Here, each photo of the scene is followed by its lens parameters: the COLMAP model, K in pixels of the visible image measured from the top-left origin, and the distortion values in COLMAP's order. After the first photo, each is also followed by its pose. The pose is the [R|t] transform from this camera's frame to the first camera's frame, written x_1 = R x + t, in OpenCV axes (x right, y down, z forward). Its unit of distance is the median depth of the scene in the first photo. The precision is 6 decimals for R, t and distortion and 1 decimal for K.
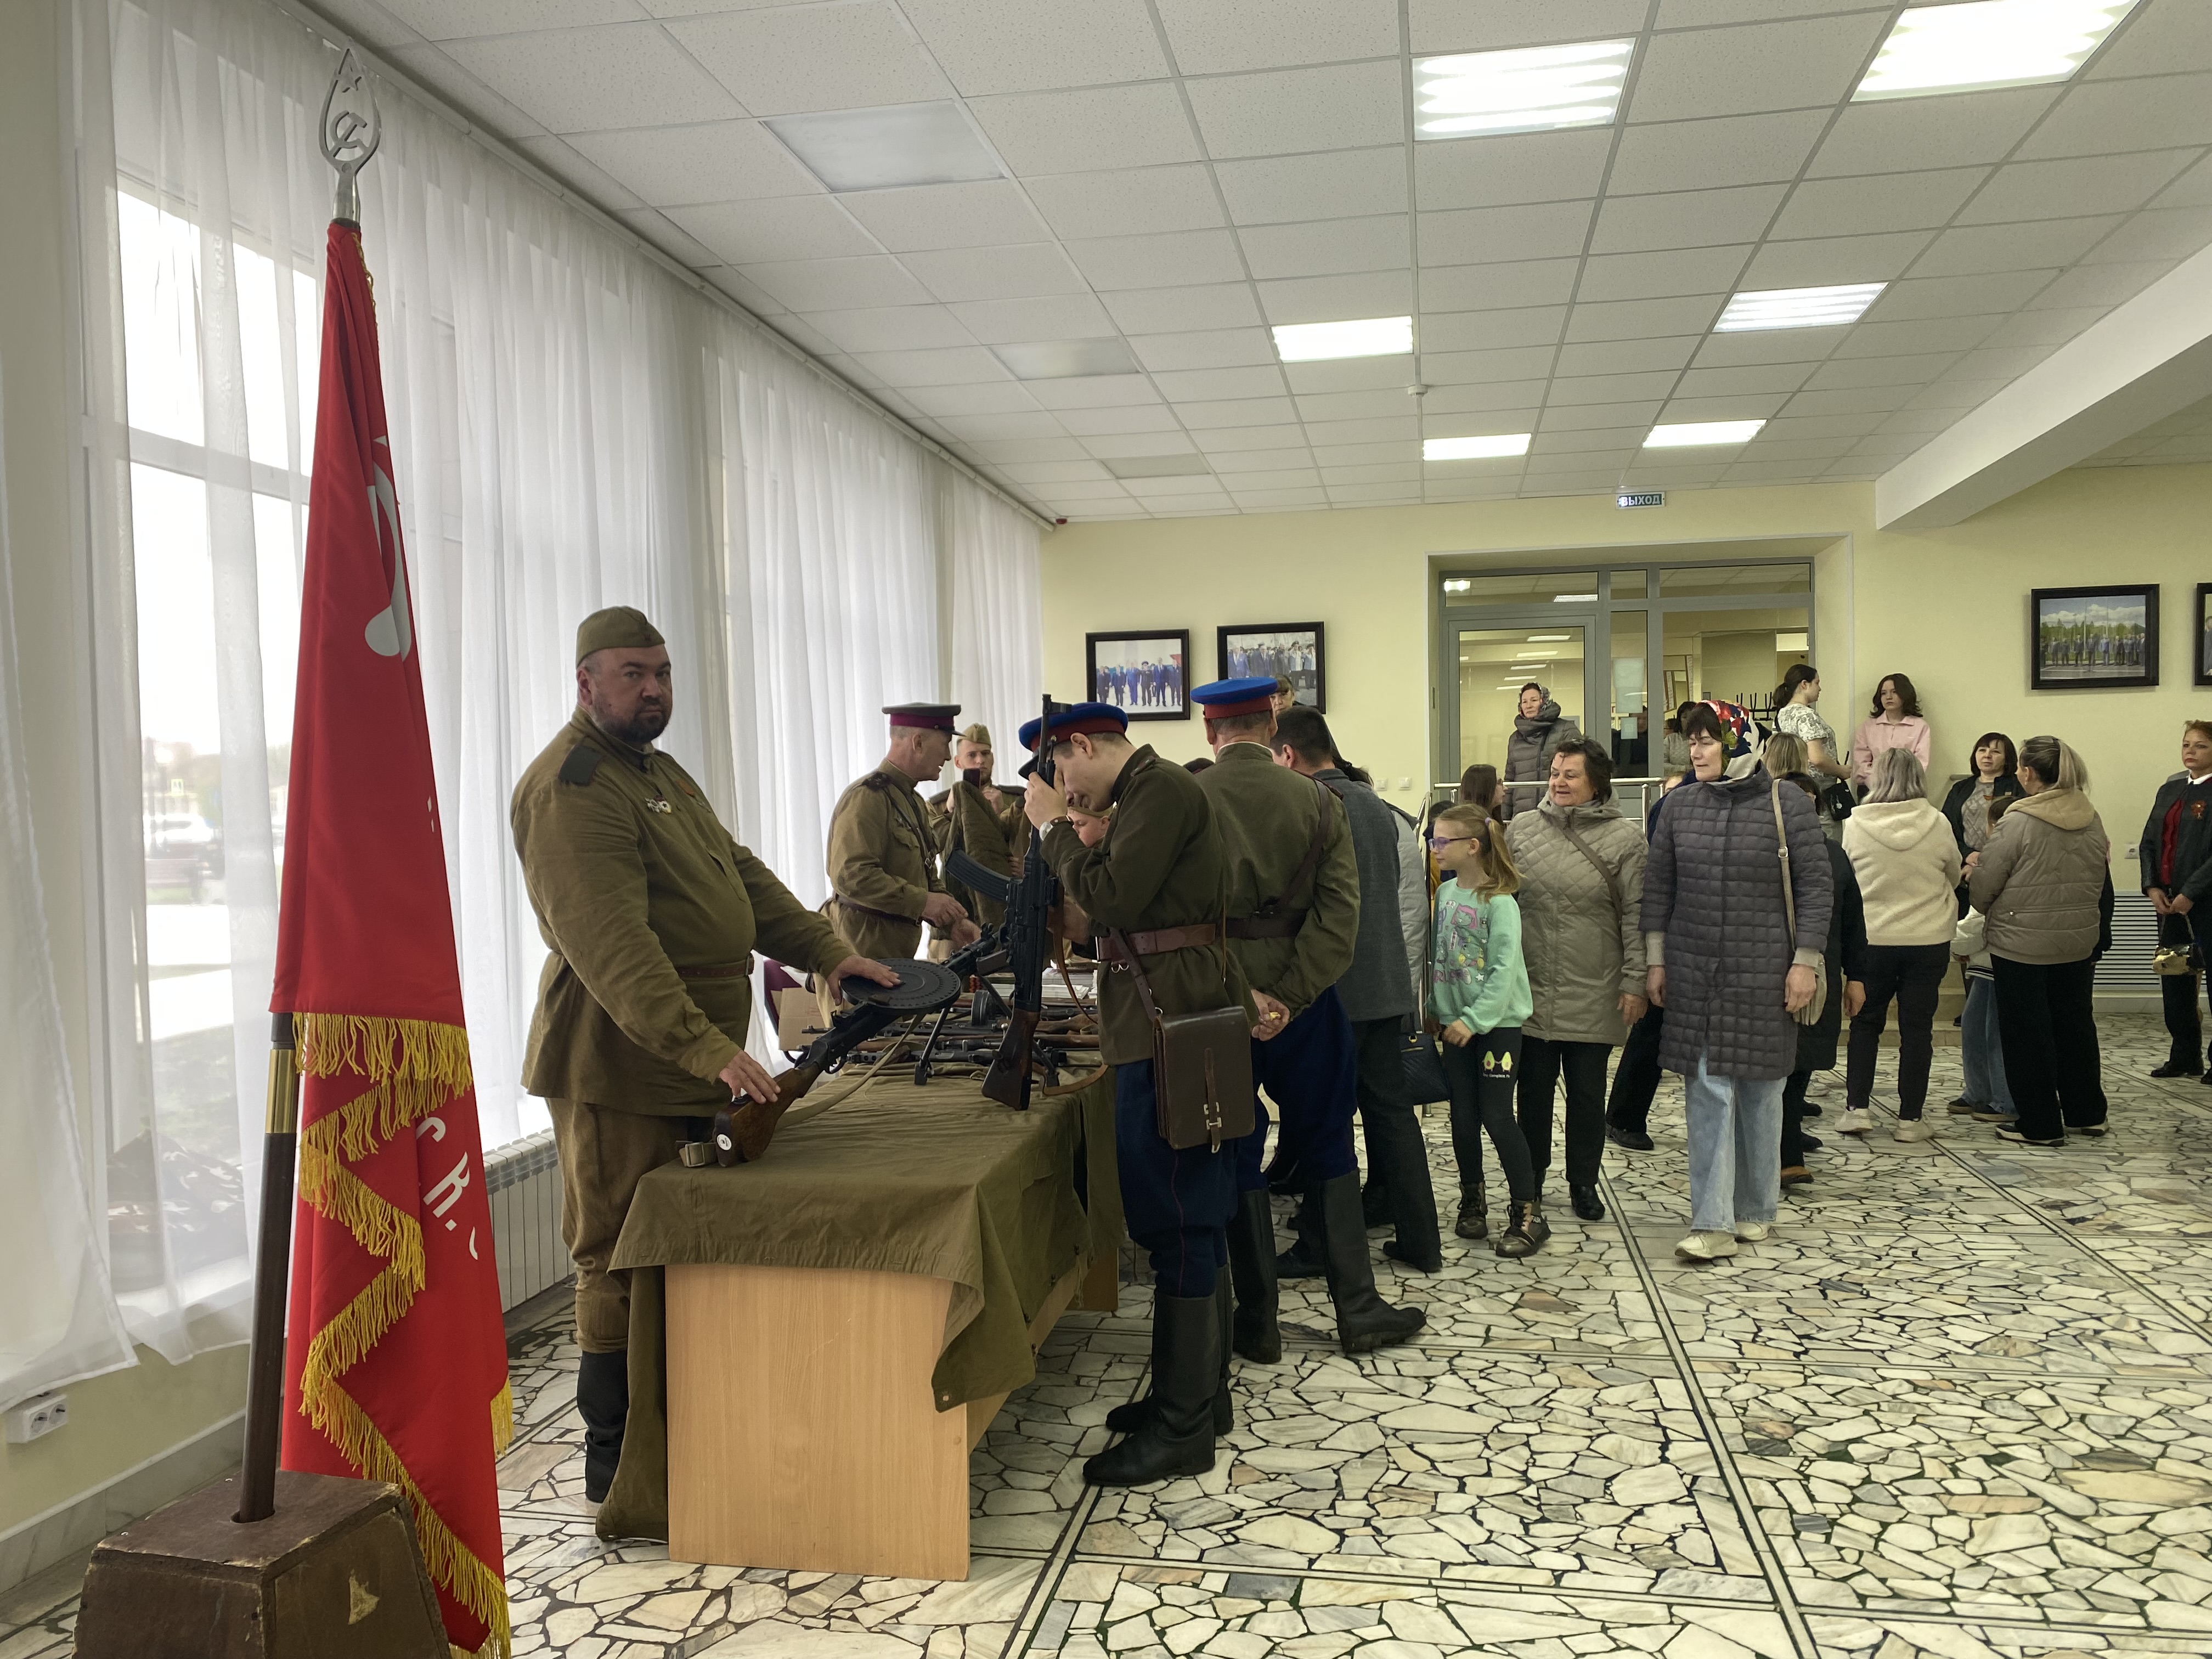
lens RADIAL K [[1665.6, 0, 1107.6], [0, 1665.6, 836.0], [0, 0, 1]] dist [0.006965, -0.008034]
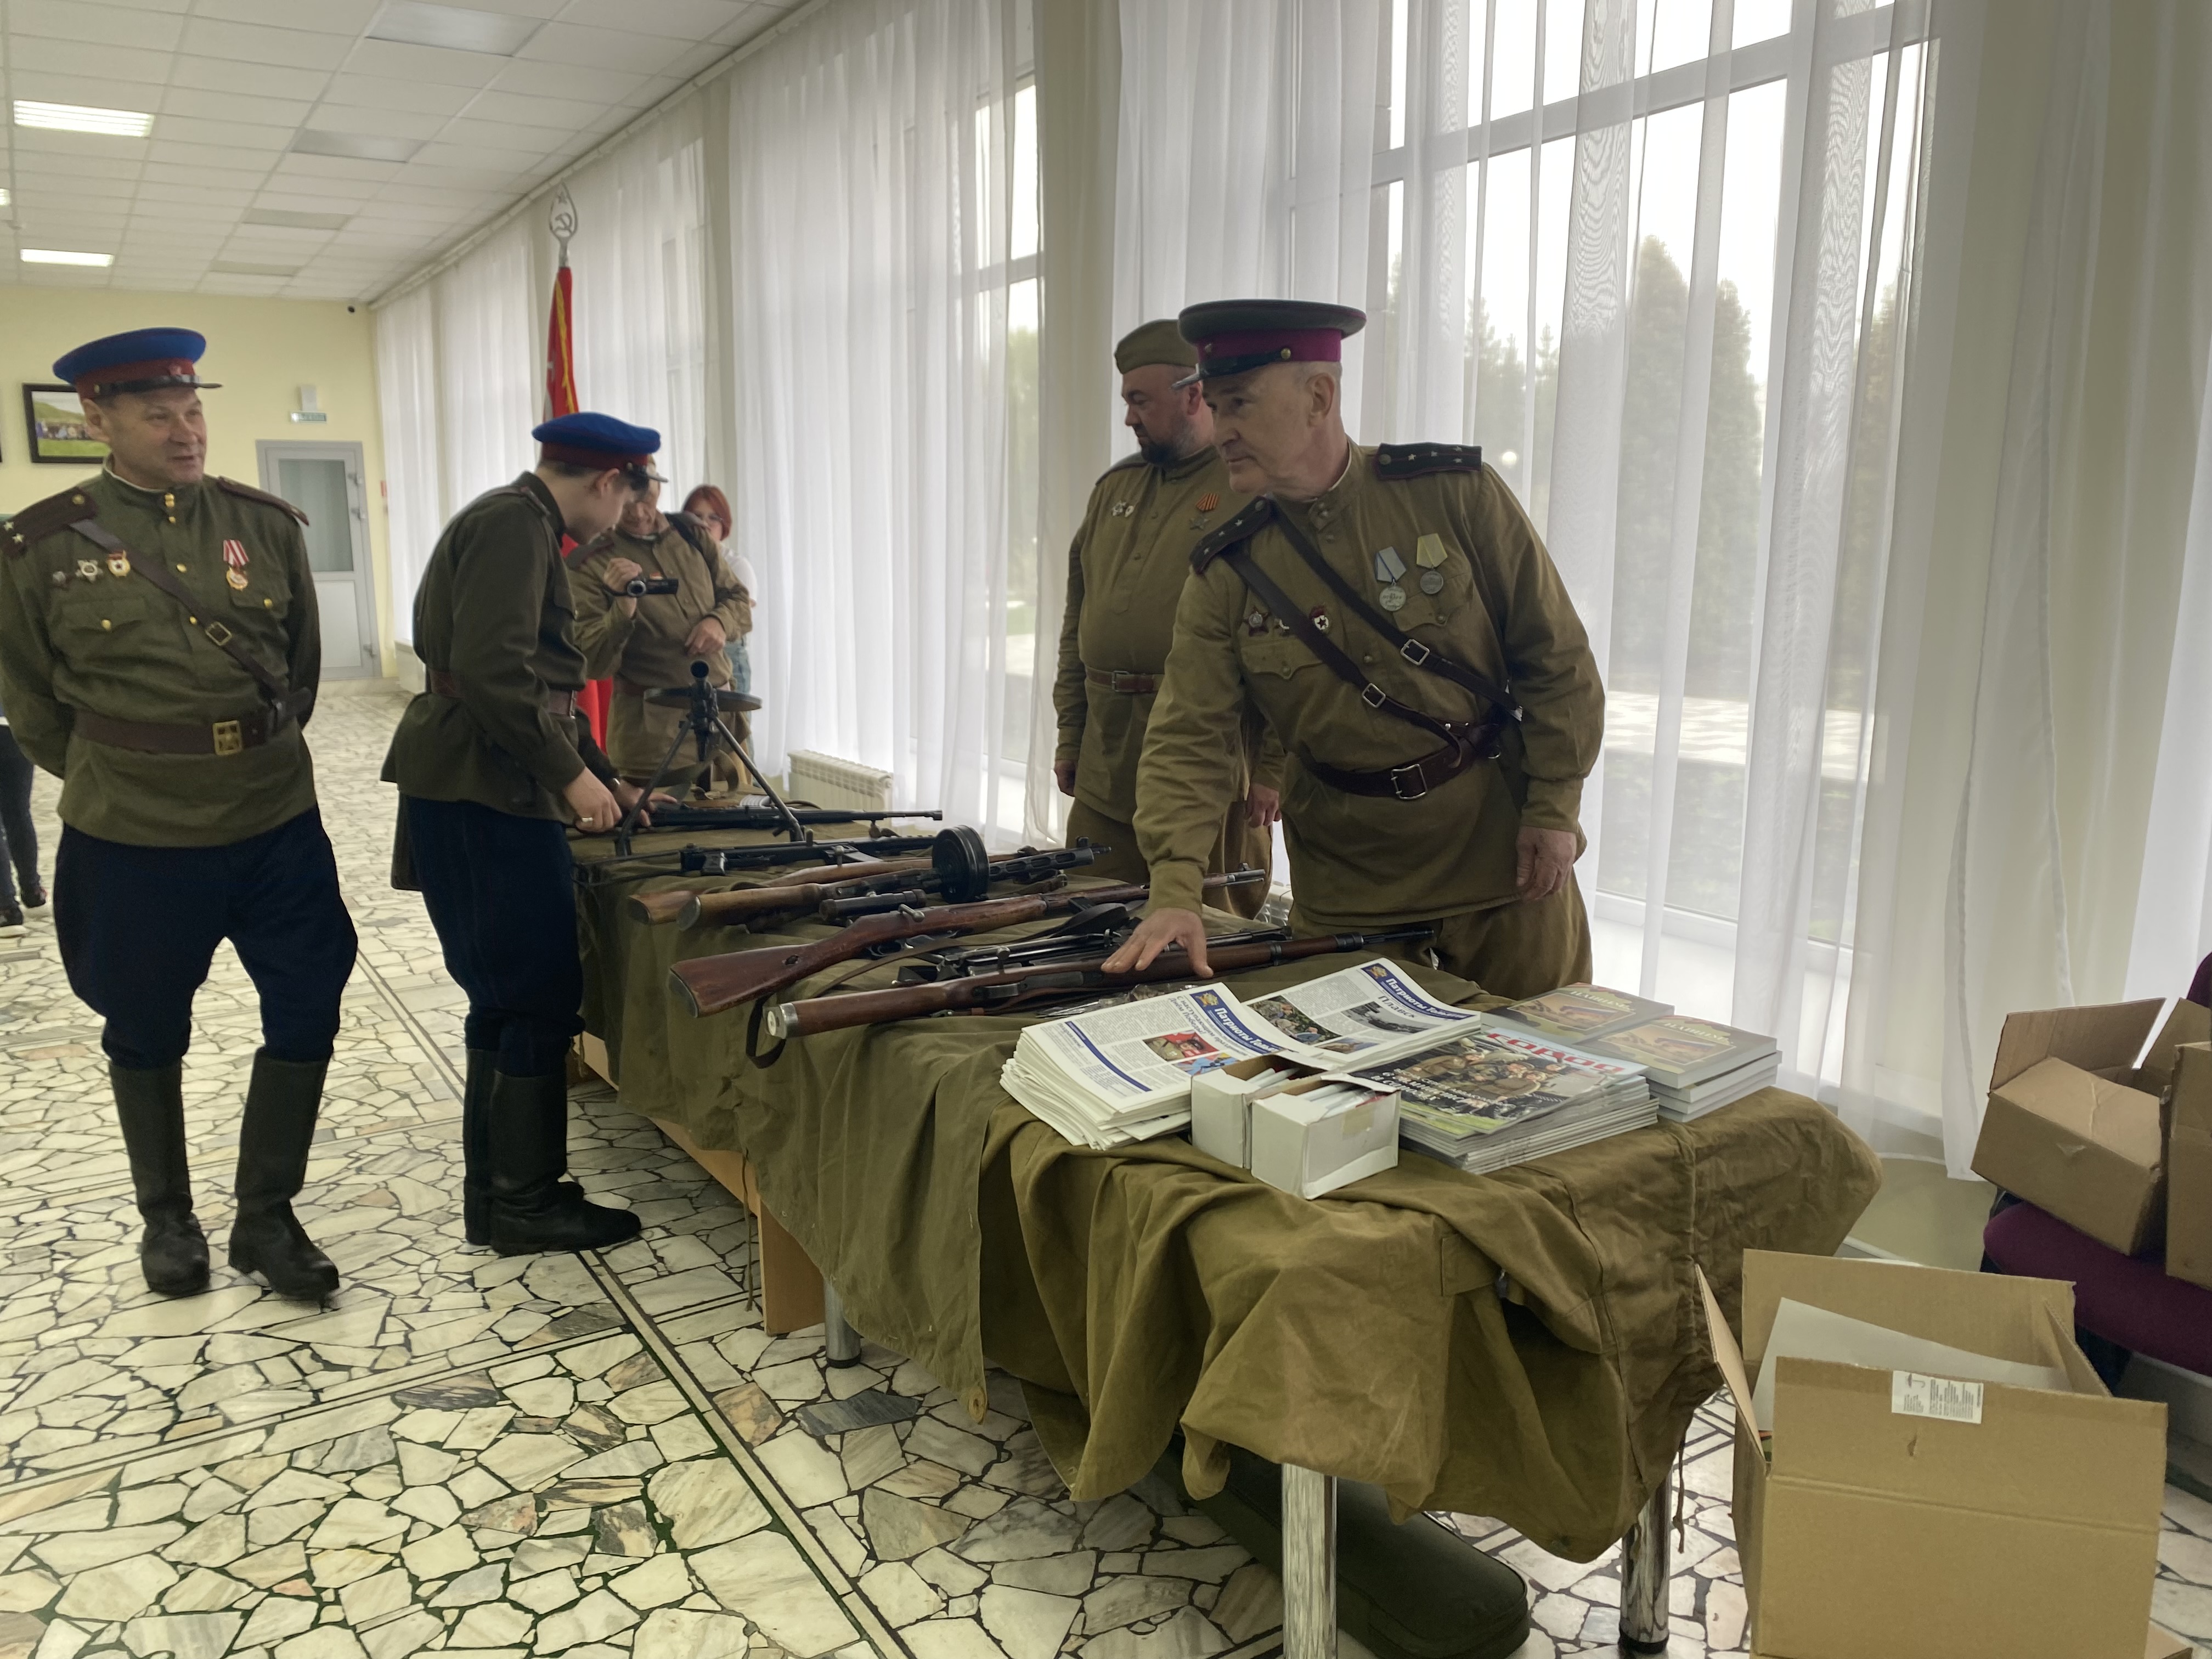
lens RADIAL K [[1665.6, 0, 1108.5], [0, 1665.6, 822.8], [0, 0, 1]] dist [0.006965, -0.008034]
pose [[-0.724511, 0.152035, -0.672287, 0.391857], [0.011764, 0.977955, 0.208484, -0.049111], [0.689163, 0.143140, -0.710328, 1.908612]]
